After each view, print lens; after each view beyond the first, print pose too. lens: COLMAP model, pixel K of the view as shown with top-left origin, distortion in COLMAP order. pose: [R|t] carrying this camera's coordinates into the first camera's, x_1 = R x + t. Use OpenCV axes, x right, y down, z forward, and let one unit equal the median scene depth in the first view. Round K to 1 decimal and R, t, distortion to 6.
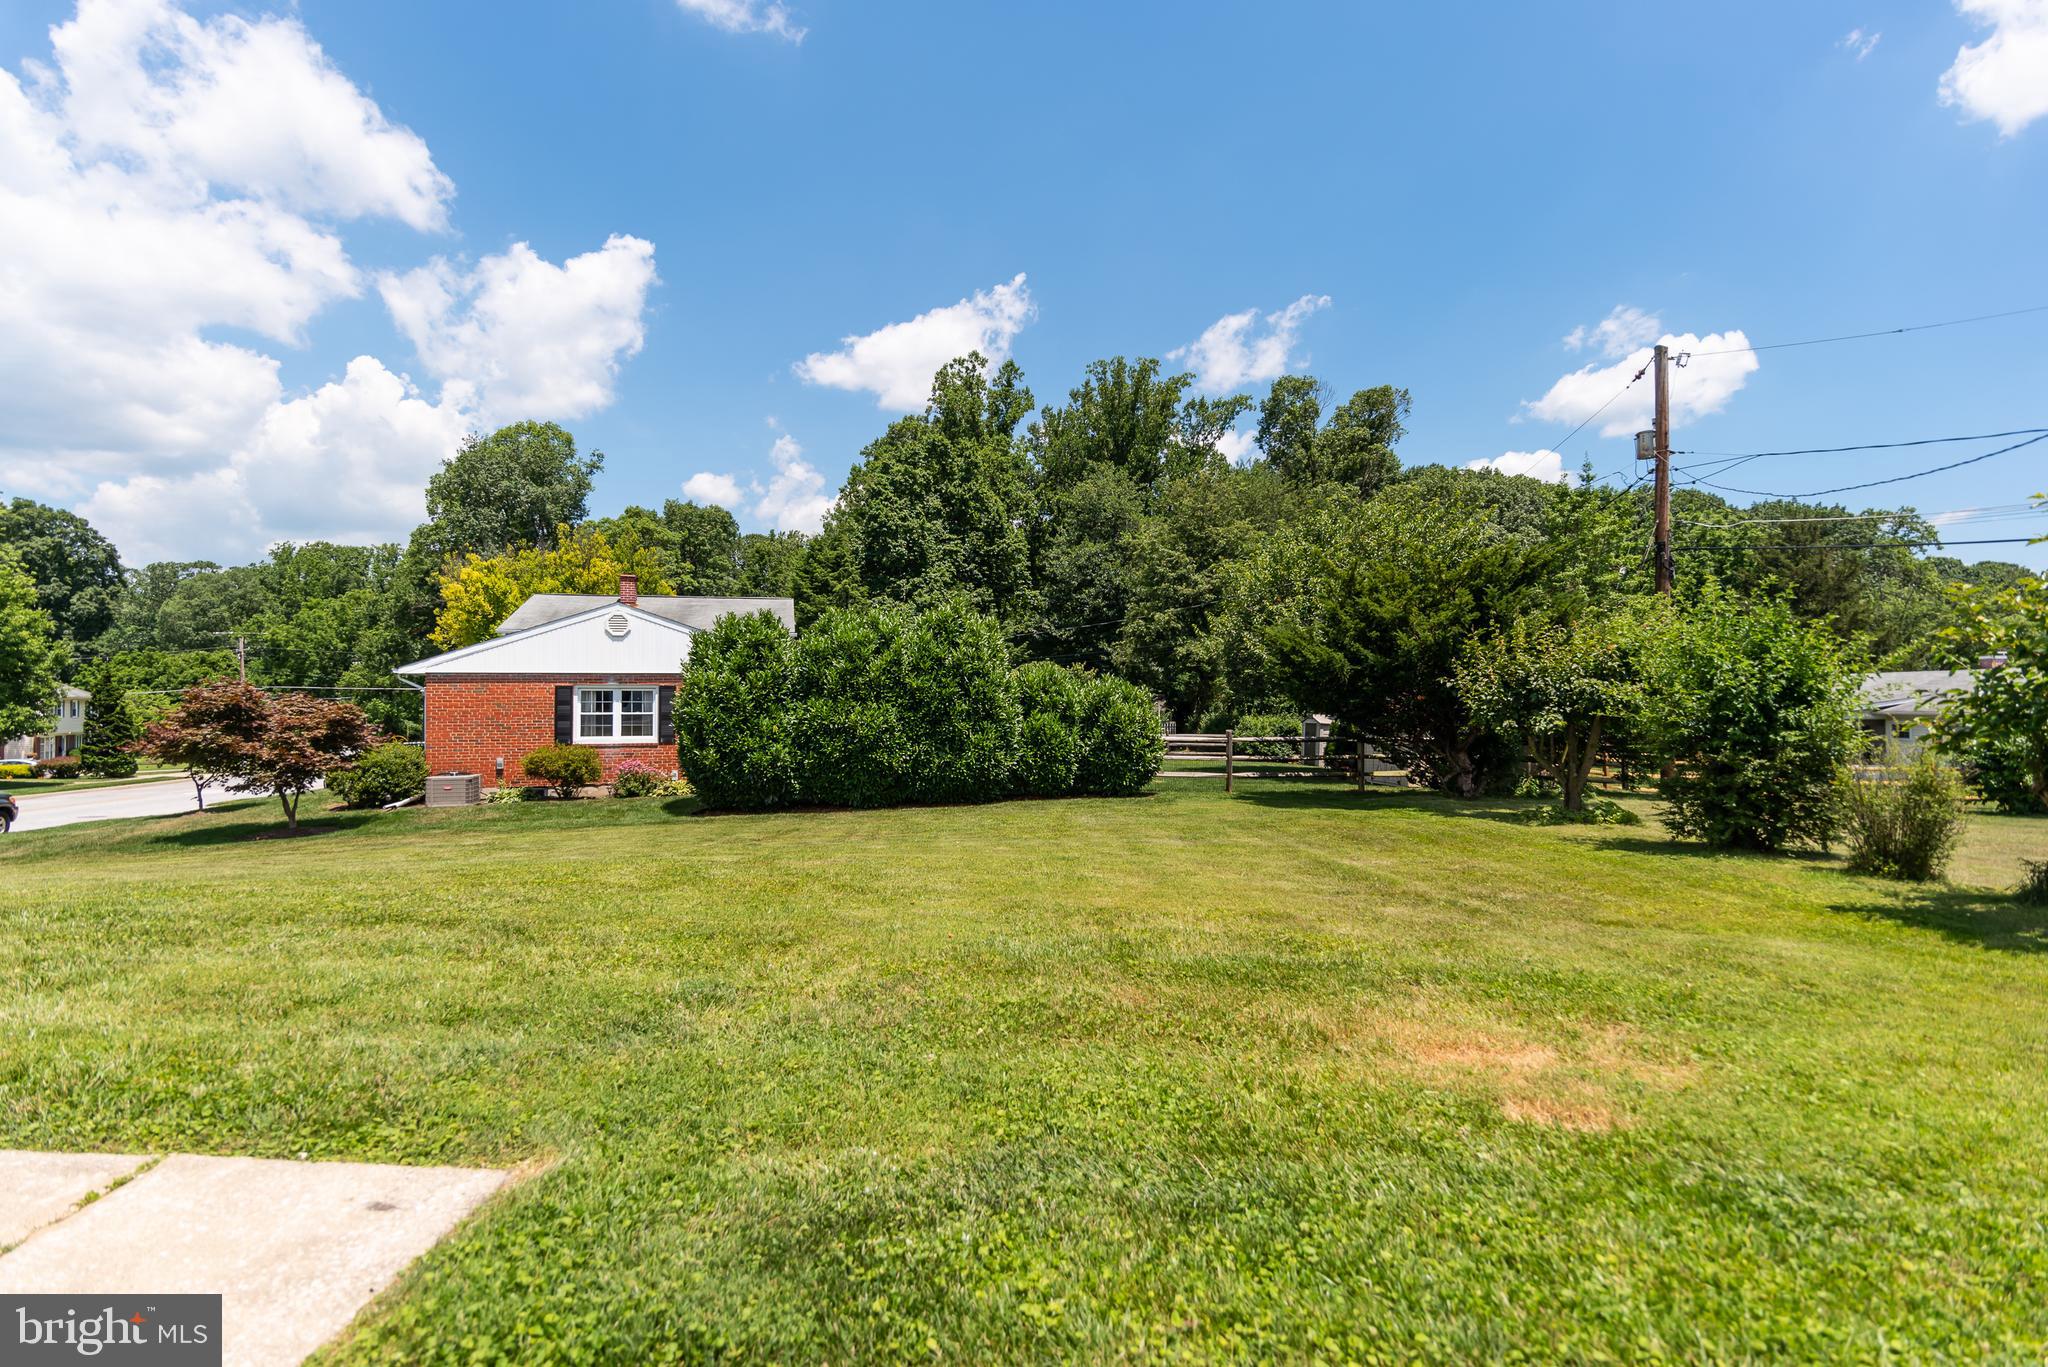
lens RADIAL K [[965.0, 0, 1024.1], [0, 965.0, 724.3], [0, 0, 1]] dist [0.001253, 0.000157]
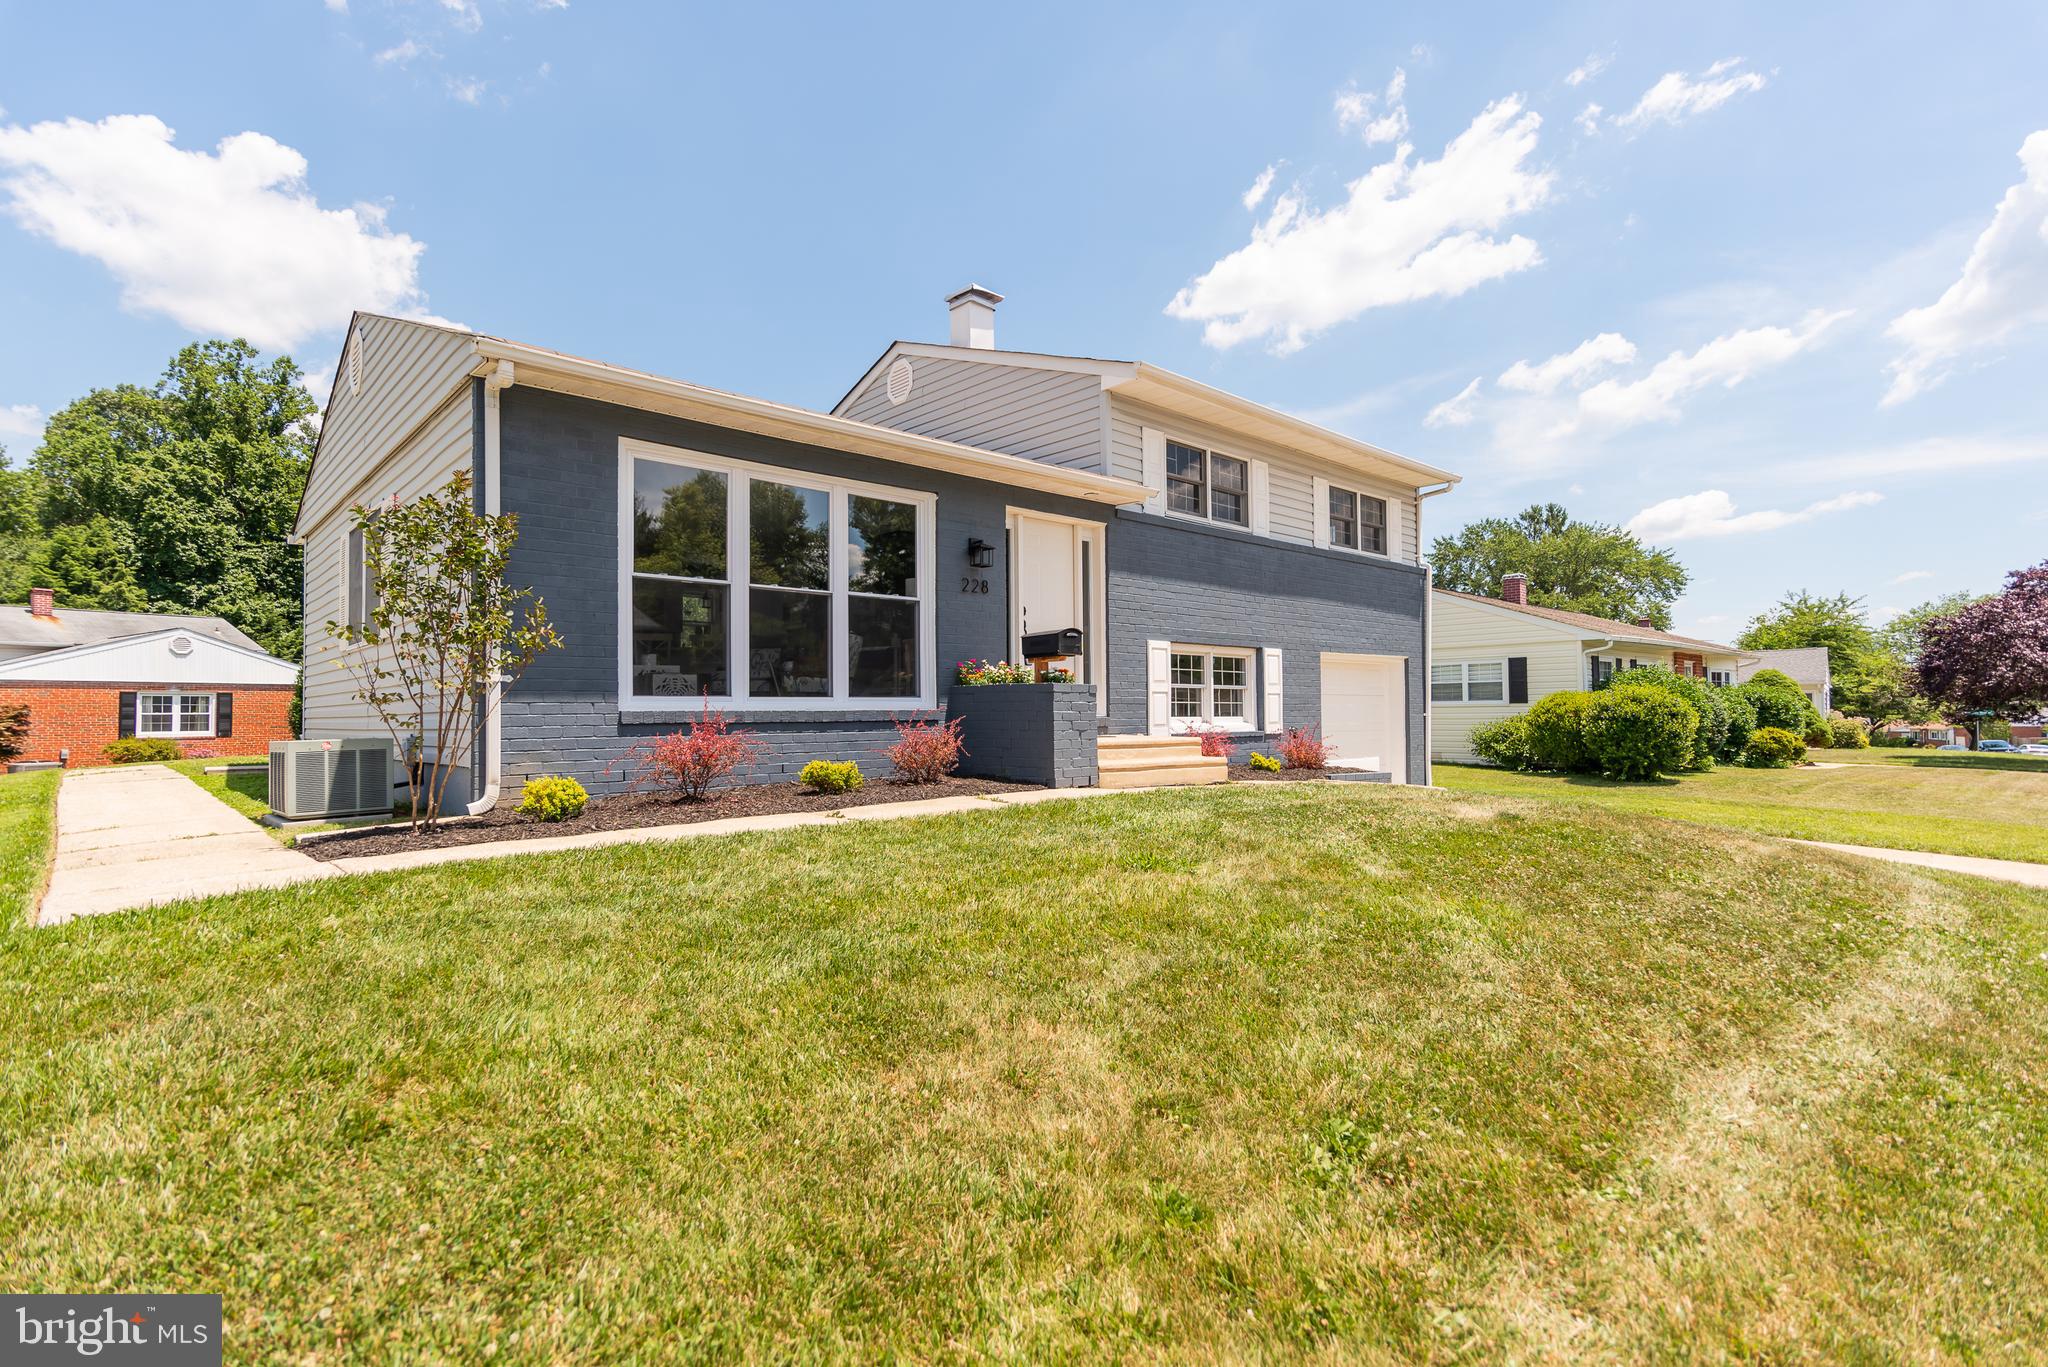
lens RADIAL K [[987.8, 0, 1026.5], [0, 987.8, 705.1], [0, 0, 1]] dist [0.002975, 0.000190]
pose [[0.741577, 0.004359, 0.670853, -0.167617], [0.021409, 0.999316, -0.030159, 0.014858], [-0.670526, 0.036728, 0.740977, -0.265364]]
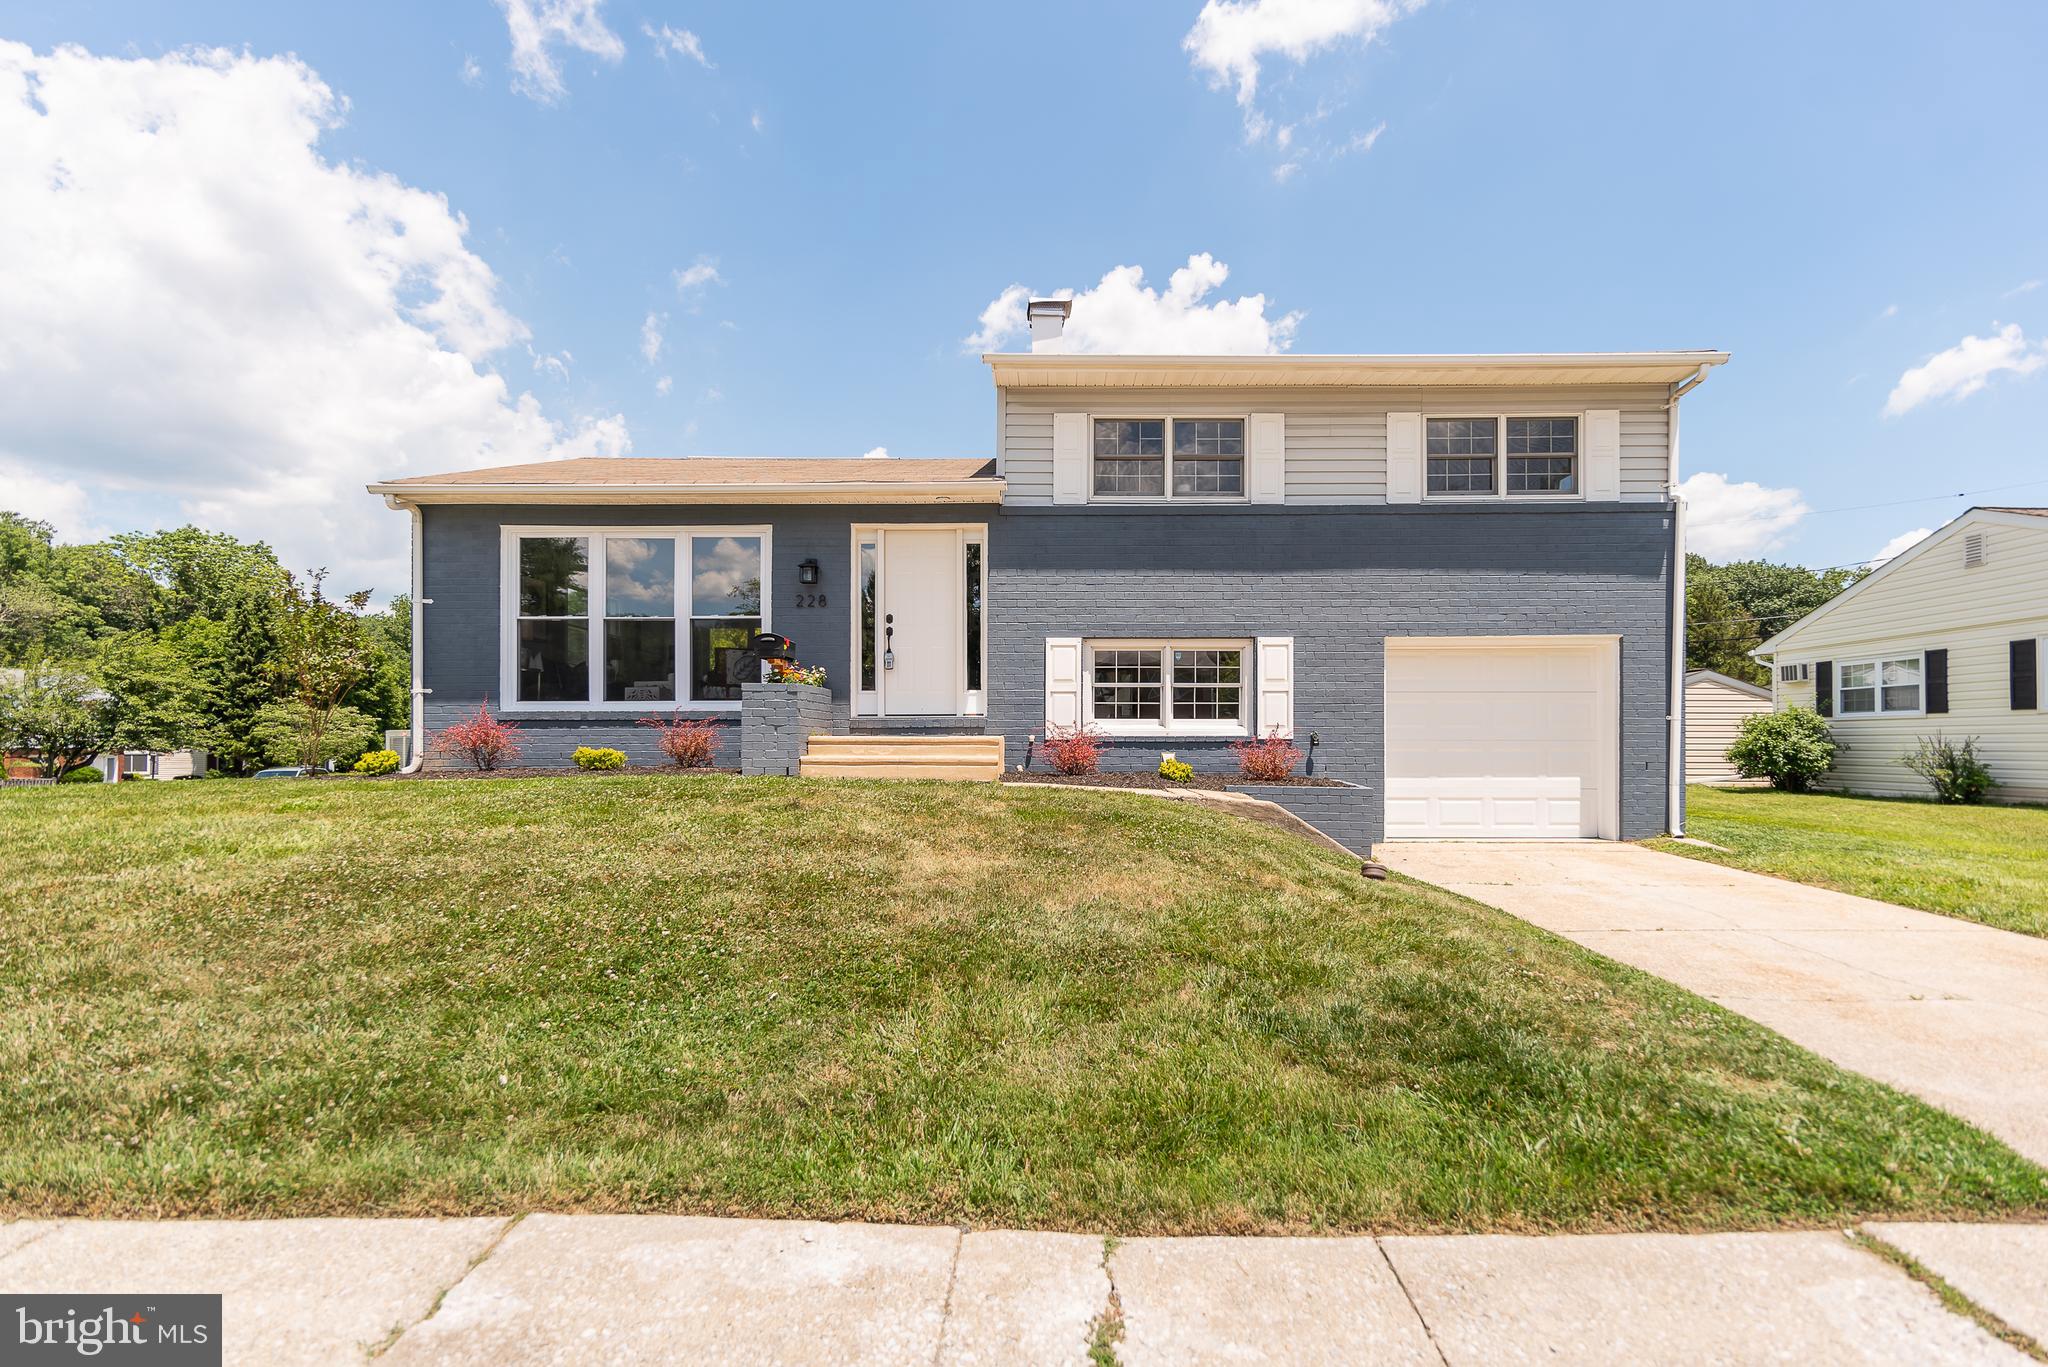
lens RADIAL K [[965.0, 0, 1024.1], [0, 965.0, 724.3], [0, 0, 1]] dist [0.001253, 0.000157]
pose [[0.999982, 0.001799, -0.005736, -0.037101], [-0.001991, 0.999433, -0.033599, 0.018610], [0.005673, 0.033609, 0.999419, -0.312780]]
